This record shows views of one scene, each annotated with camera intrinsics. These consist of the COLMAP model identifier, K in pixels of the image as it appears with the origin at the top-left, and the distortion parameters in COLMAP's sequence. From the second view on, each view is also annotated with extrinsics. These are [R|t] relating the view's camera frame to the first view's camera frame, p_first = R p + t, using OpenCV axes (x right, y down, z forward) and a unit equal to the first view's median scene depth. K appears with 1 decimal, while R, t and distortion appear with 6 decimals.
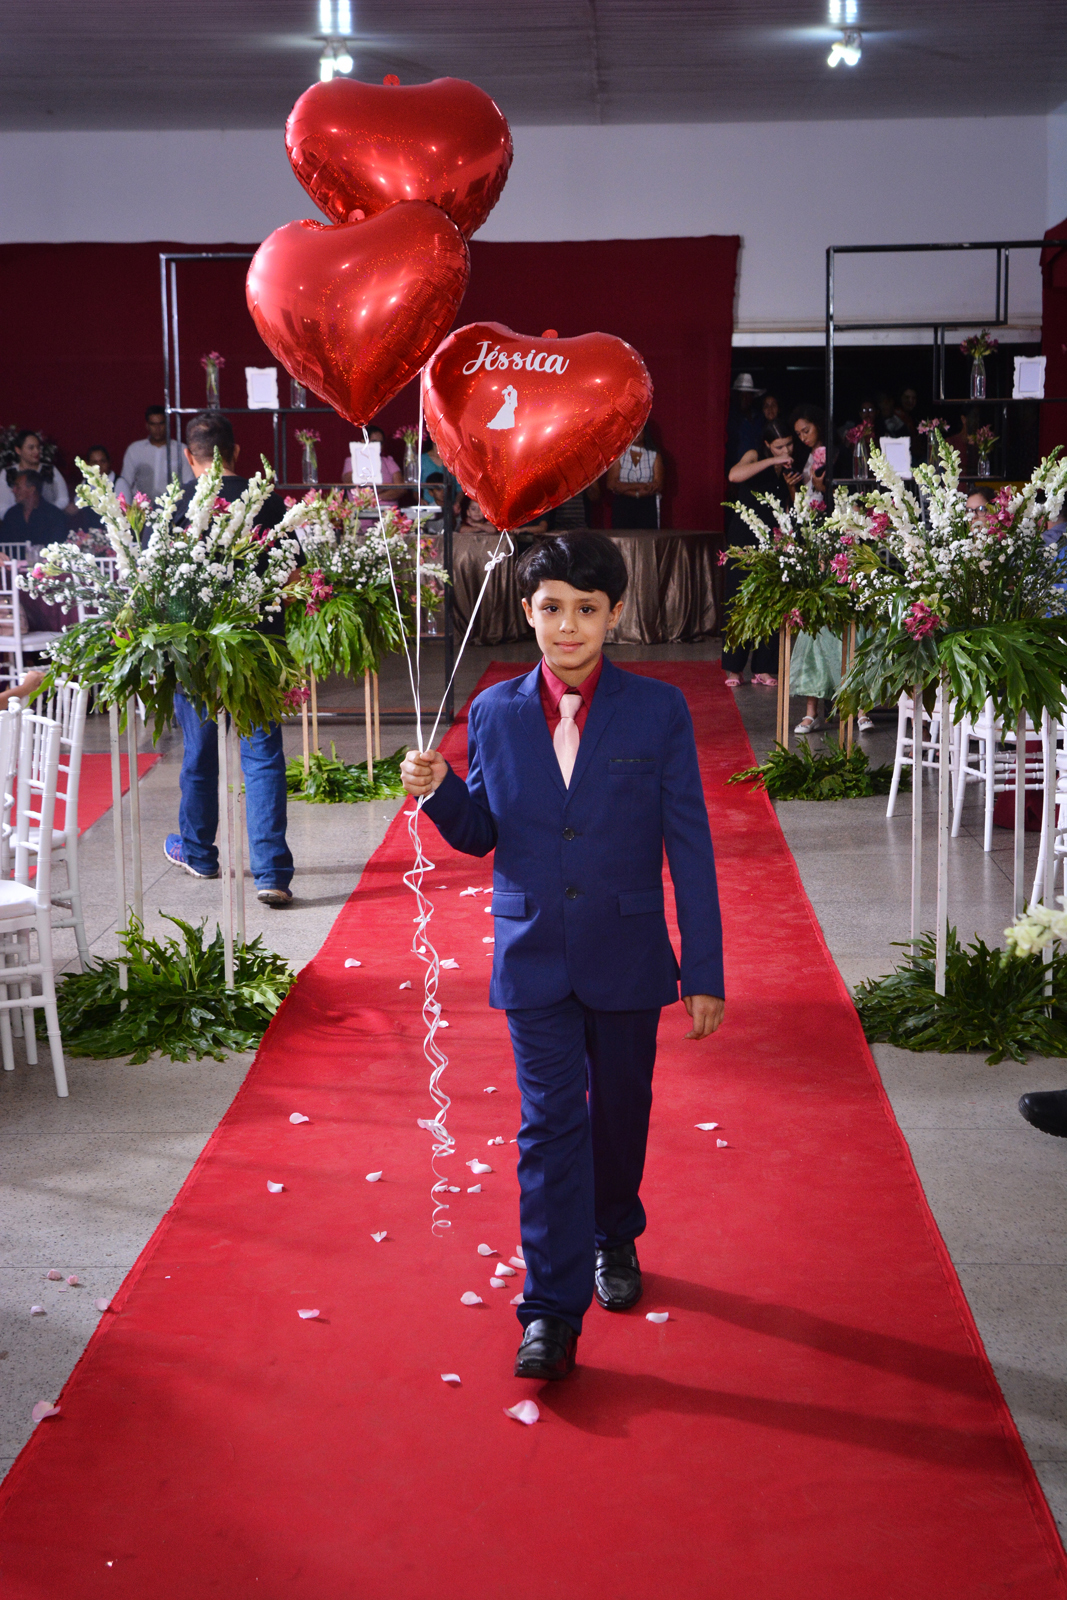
lens RADIAL K [[2620.2, 0, 533.5], [0, 2620.2, 800.0], [0, 0, 1]] dist [0.085321, 0.040428]
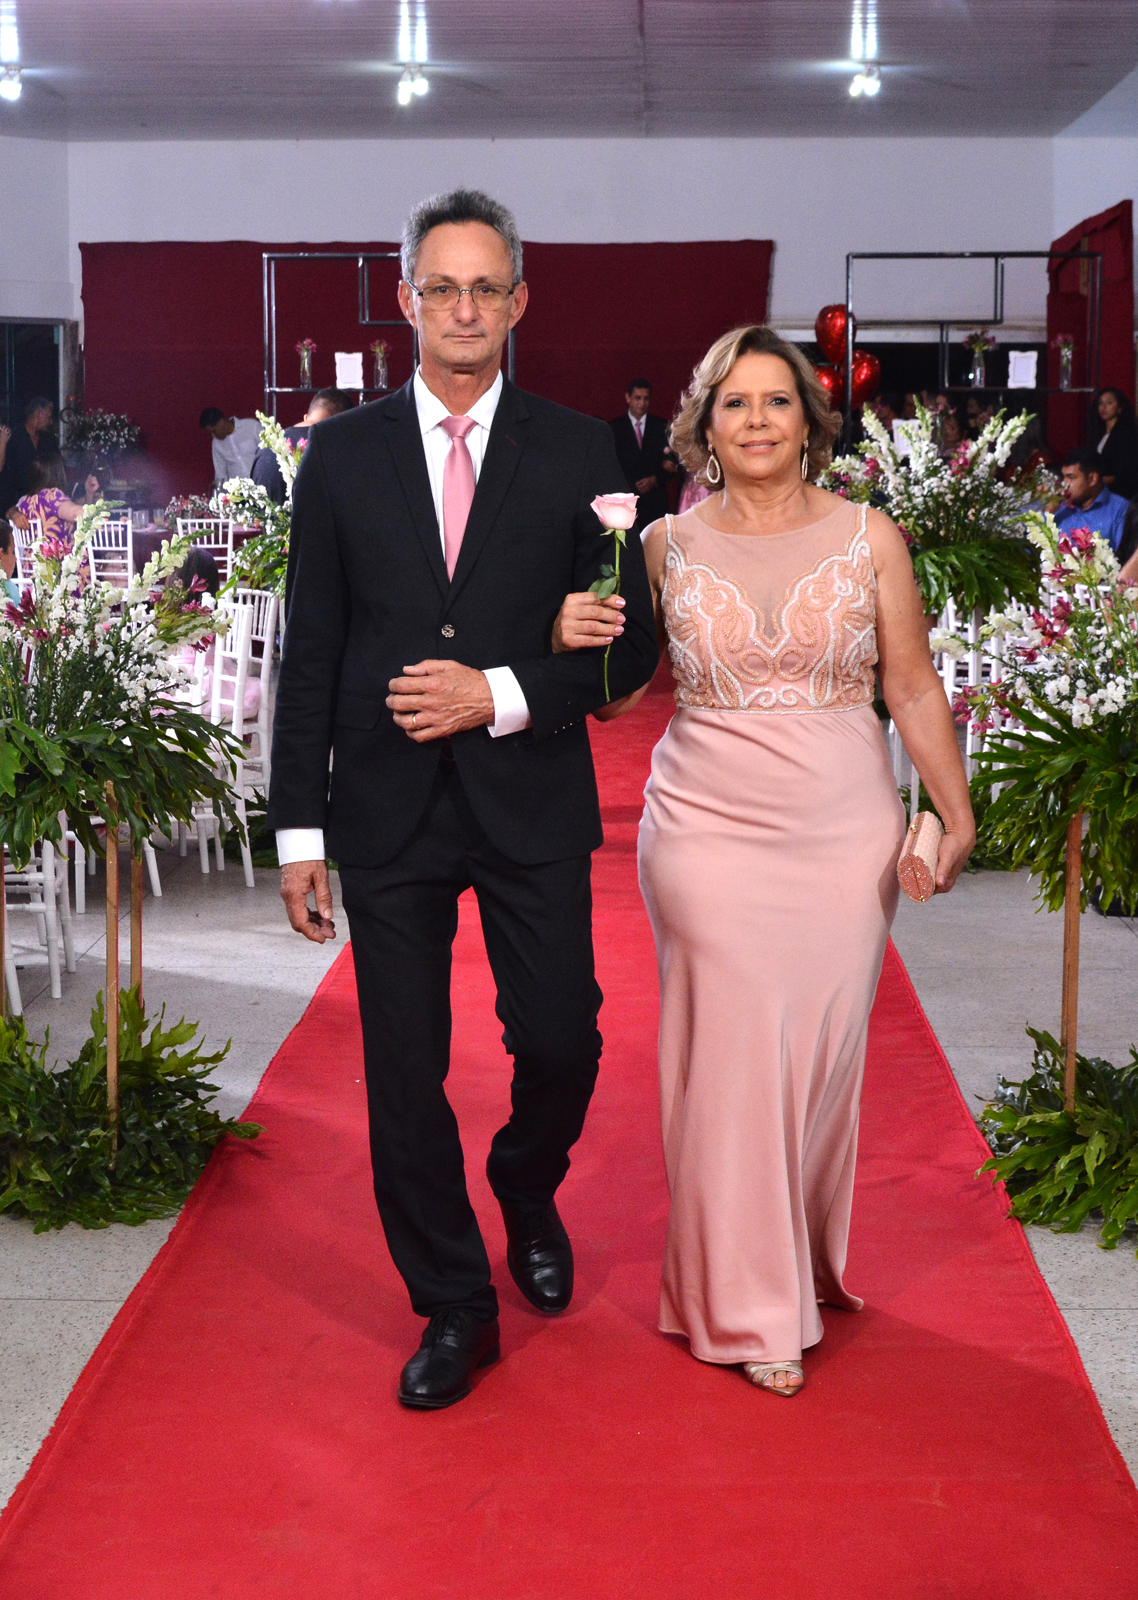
lens RADIAL K [[2786.8, 0, 569.0], [0, 2786.8, 800.0], [0, 0, 1]] dist [-0.016523, -0.099300]
pose [[0.999931, 0.010595, 0.005153, -0.023923], [-0.010542, 0.999894, -0.010072, 0.075197], [-0.005259, 0.010017, 0.999936, -0.380952]]
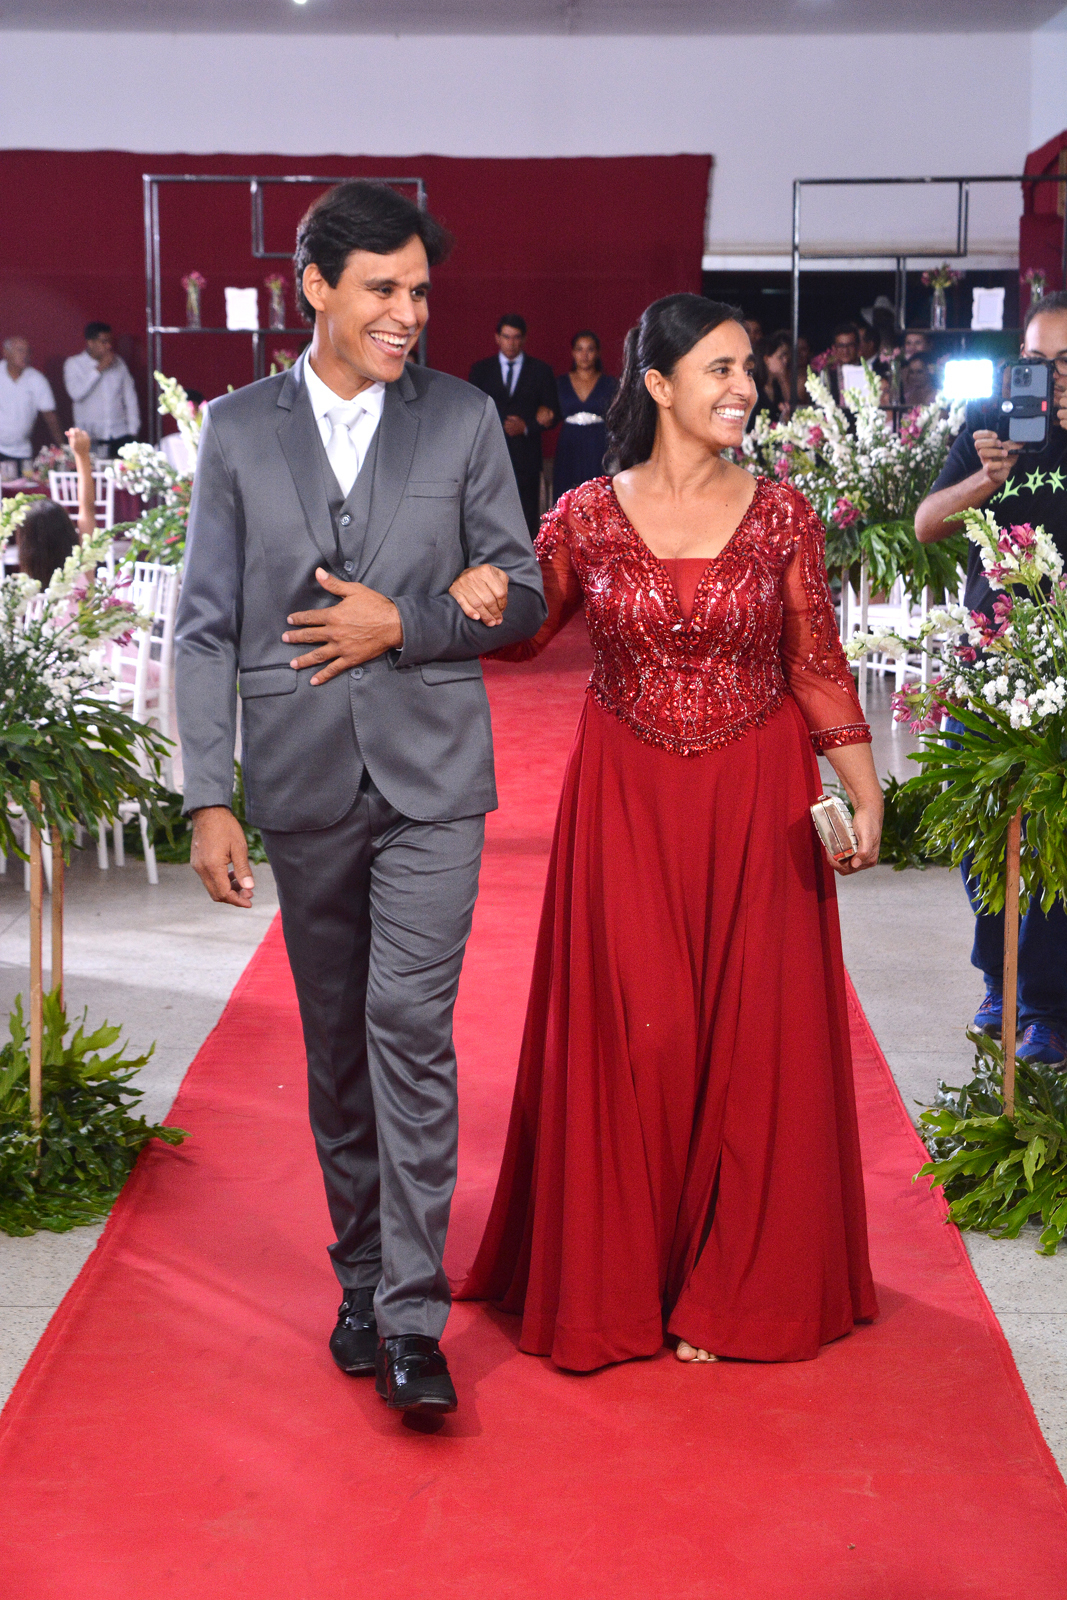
lens RADIAL K [[3211.5, 0, 518.7], [0, 3211.5, 812.8], [0, 0, 1]] dist [0.221056, -0.132419]
pose [[0.999756, 0.011286, 0.018986, -0.032474], [-0.011316, 0.999935, 0.001472, 0.069176], [-0.018968, -0.001686, 0.999819, -0.495743]]
